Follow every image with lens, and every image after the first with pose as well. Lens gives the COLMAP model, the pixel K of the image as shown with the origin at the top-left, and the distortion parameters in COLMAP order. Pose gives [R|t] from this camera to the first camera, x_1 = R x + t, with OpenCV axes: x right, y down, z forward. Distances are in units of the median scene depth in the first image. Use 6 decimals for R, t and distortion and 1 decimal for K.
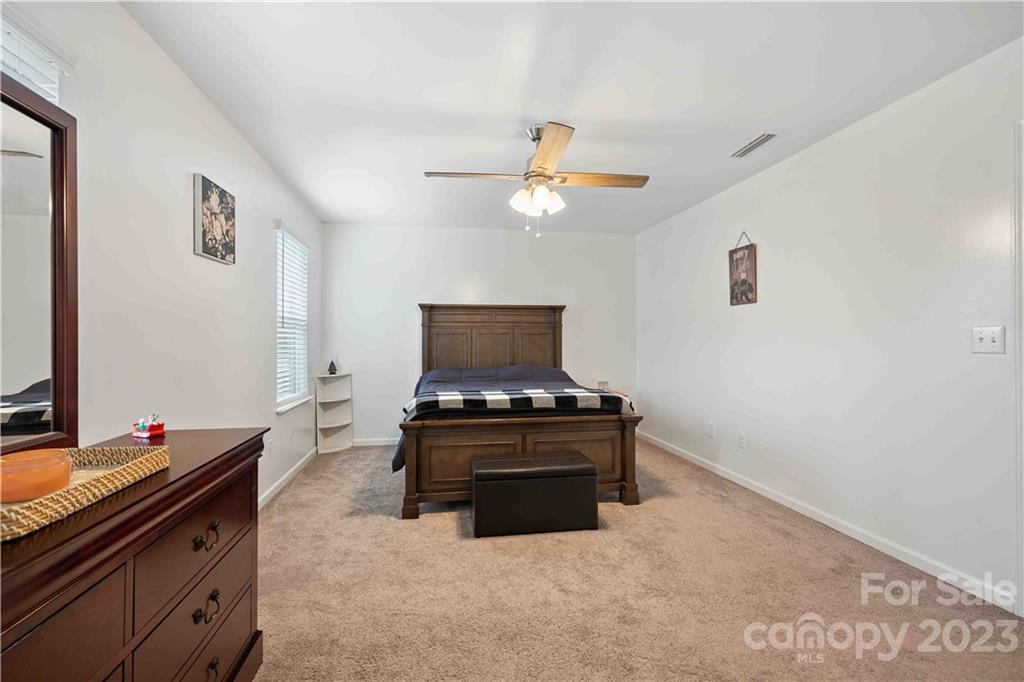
lens RADIAL K [[469.8, 0, 507.5], [0, 469.8, 338.0], [0, 0, 1]] dist [-0.002126, -0.000300]
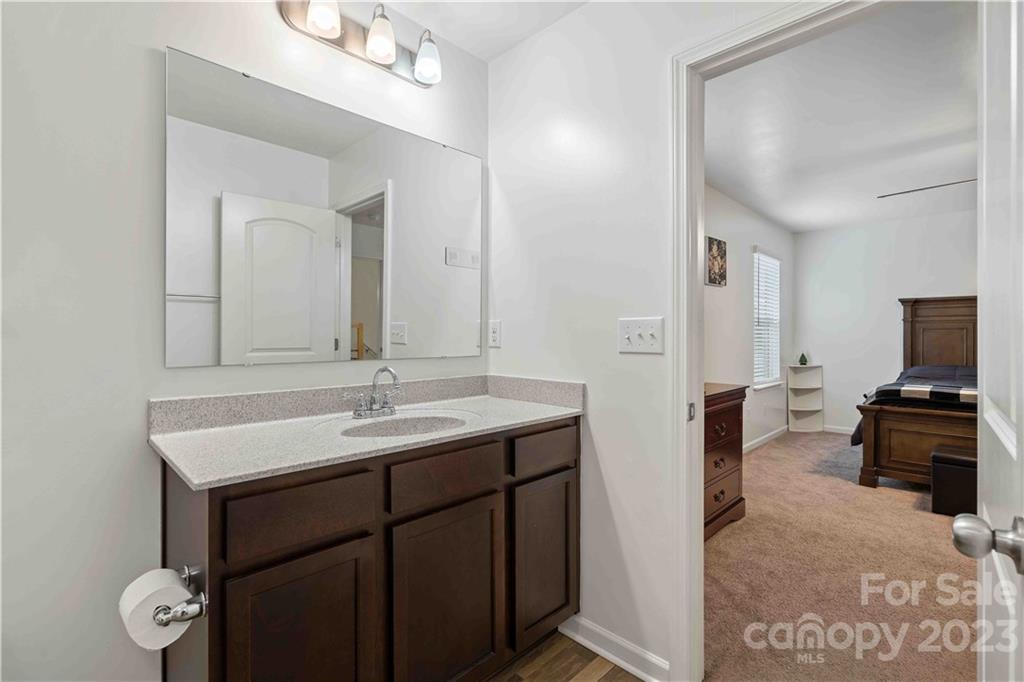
lens RADIAL K [[469.8, 0, 507.5], [0, 469.8, 338.0], [0, 0, 1]] dist [-0.002126, -0.000300]
pose [[0.588655, 0.006240, -0.808360, 0.204347], [0.003603, 0.999940, 0.010343, -0.004793], [0.808376, -0.009001, 0.588598, -0.410784]]
